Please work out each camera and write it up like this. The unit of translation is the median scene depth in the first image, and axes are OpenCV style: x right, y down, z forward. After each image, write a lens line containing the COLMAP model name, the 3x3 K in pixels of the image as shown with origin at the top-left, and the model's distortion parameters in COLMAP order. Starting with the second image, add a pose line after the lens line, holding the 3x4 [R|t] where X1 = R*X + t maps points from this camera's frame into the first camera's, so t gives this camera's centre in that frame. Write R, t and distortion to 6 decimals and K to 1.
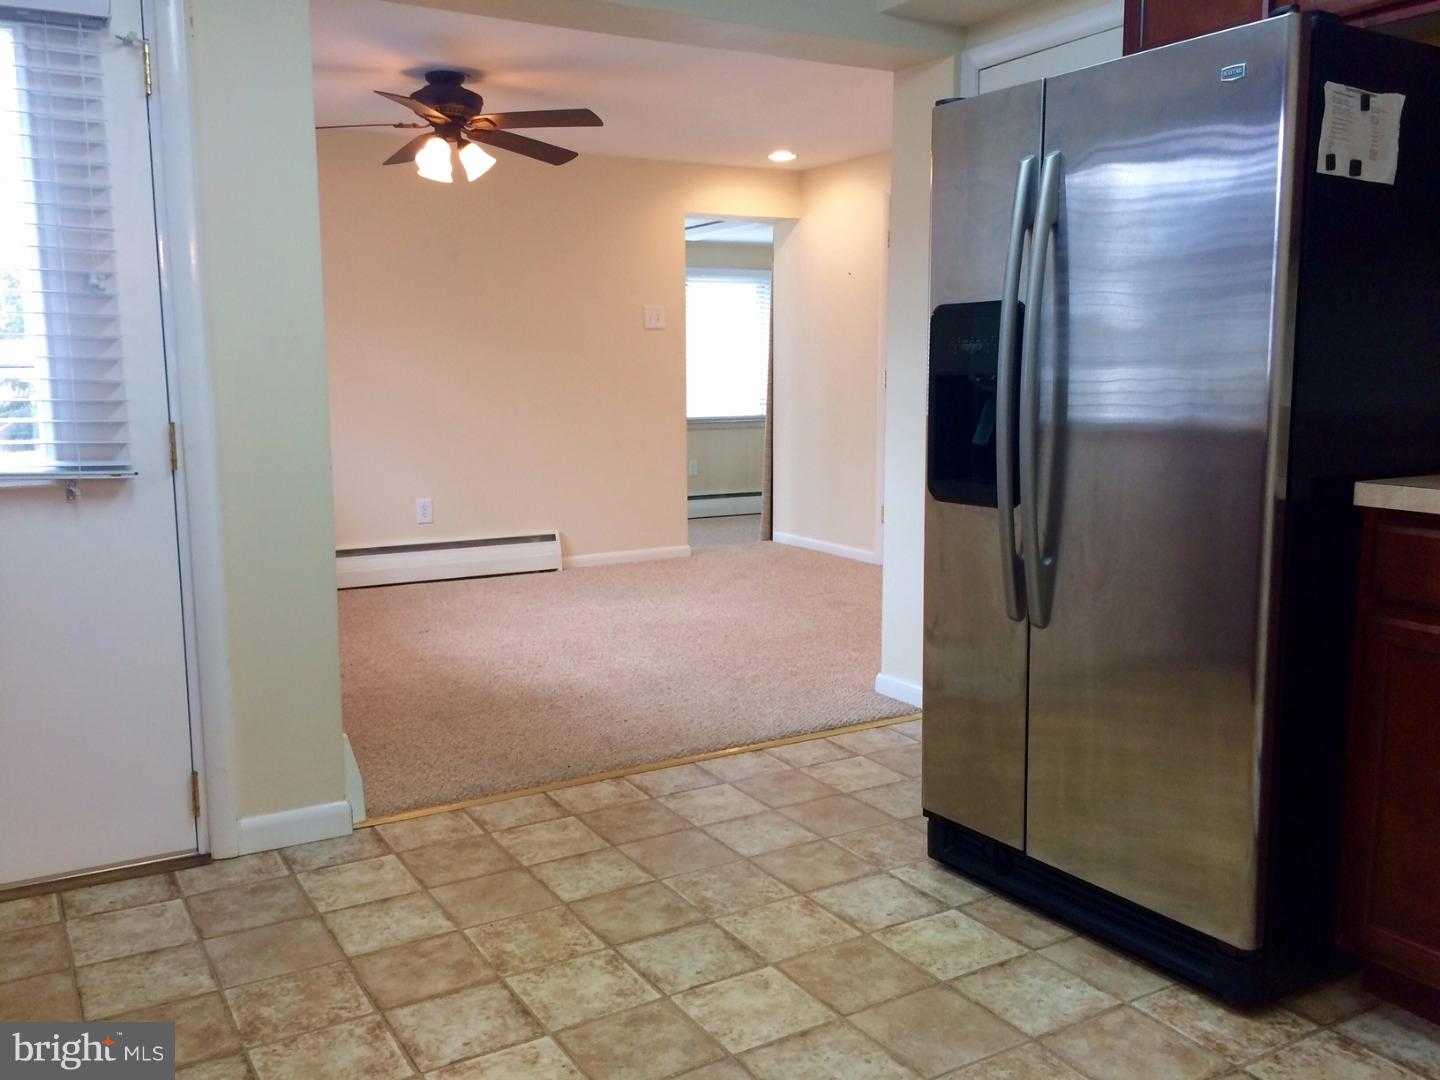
lens RADIAL K [[1238.6, 0, 714.6], [0, 1238.6, 540.2], [0, 0, 1]] dist [0.085533, -0.127824]
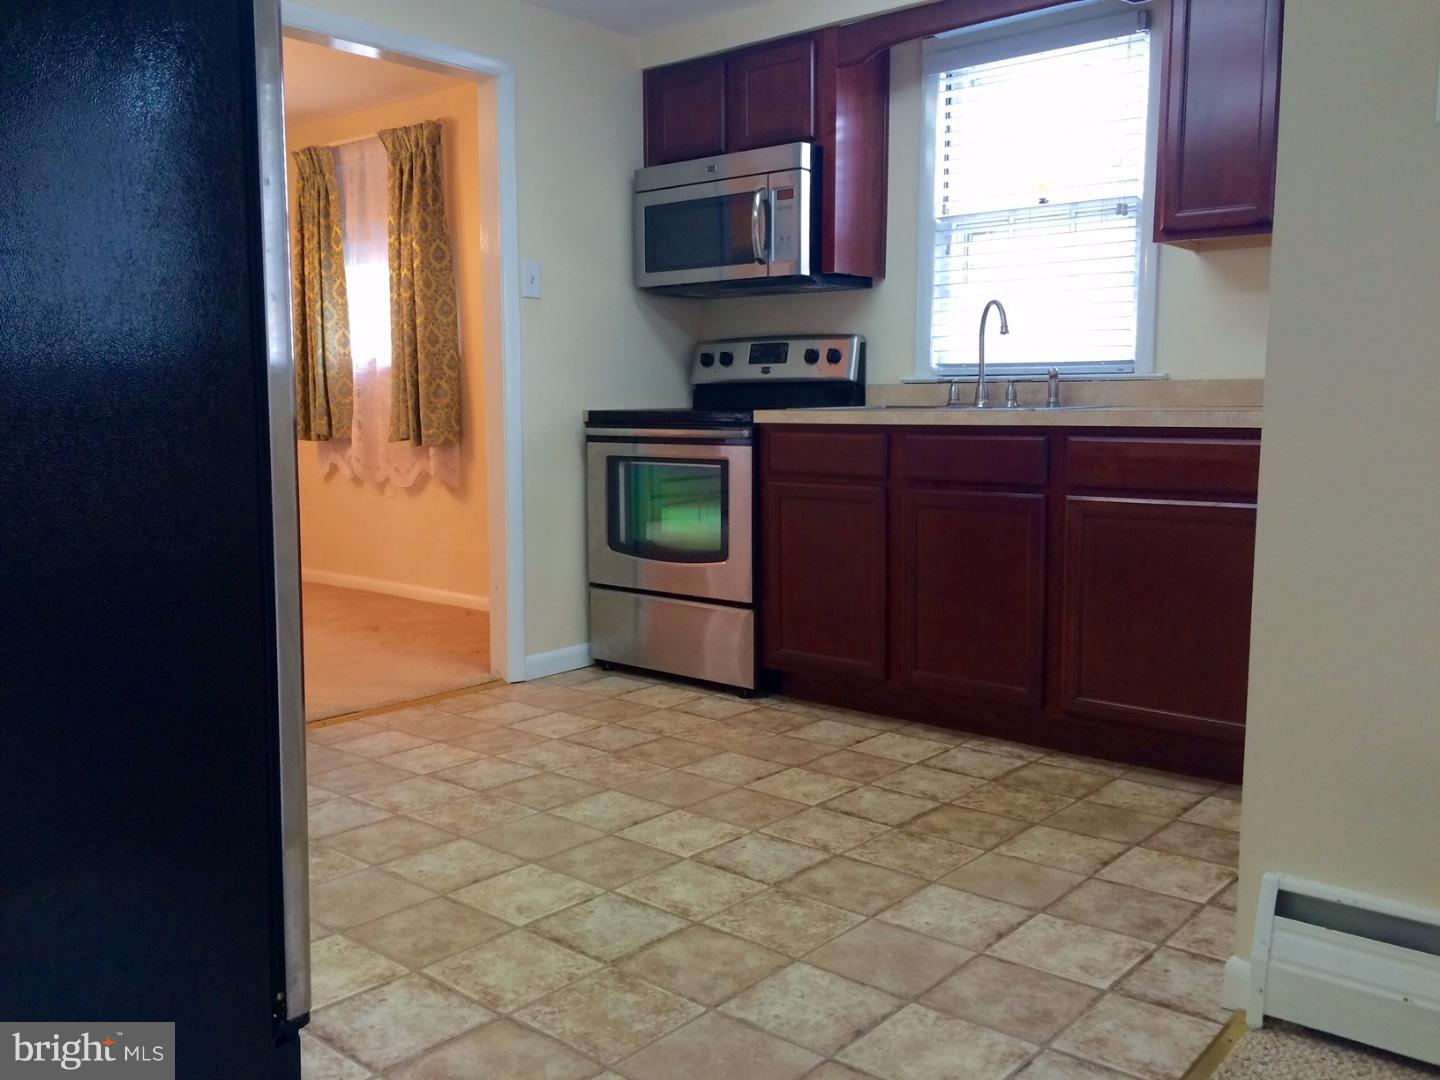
lens RADIAL K [[1238.6, 0, 714.6], [0, 1238.6, 540.2], [0, 0, 1]] dist [0.085533, -0.127824]
pose [[-0.946437, 0.039996, -0.320401, 0.178962], [-0.041650, 0.968886, 0.243979, -0.167015], [0.320190, 0.244255, -0.915324, 1.665901]]
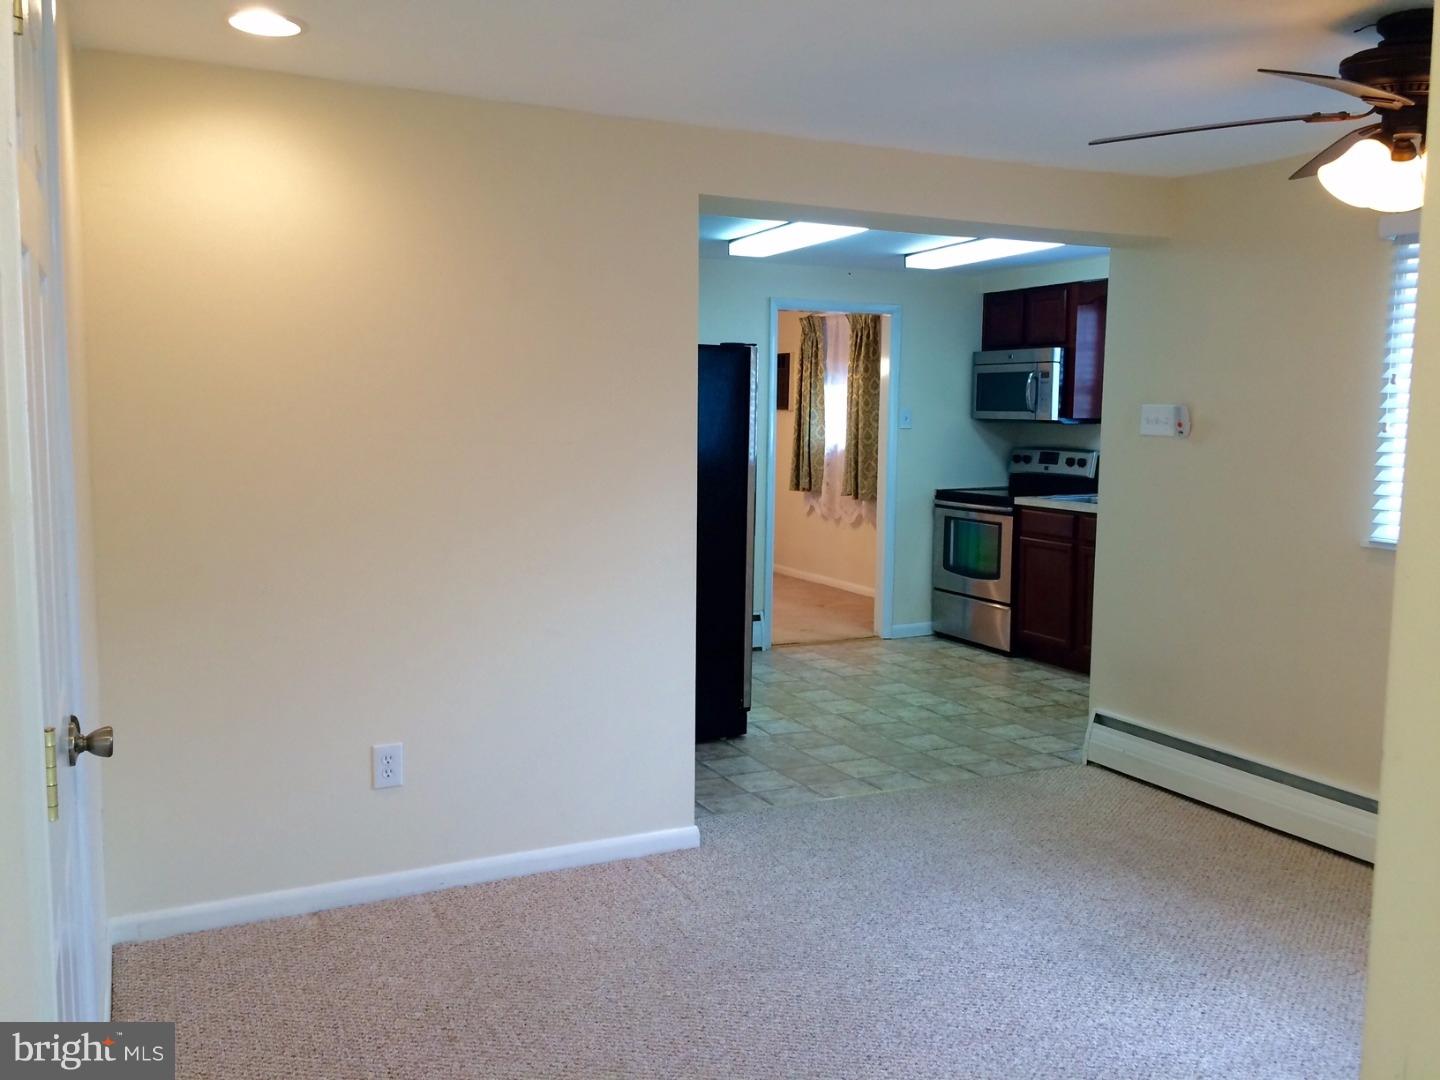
lens RADIAL K [[1238.6, 0, 714.6], [0, 1238.6, 540.2], [0, 0, 1]] dist [0.085533, -0.127824]
pose [[-0.996077, -0.016953, 0.086849, 0.066244], [0.004743, 0.969837, 0.243709, -0.523076], [-0.088361, 0.243165, -0.965952, 2.955333]]
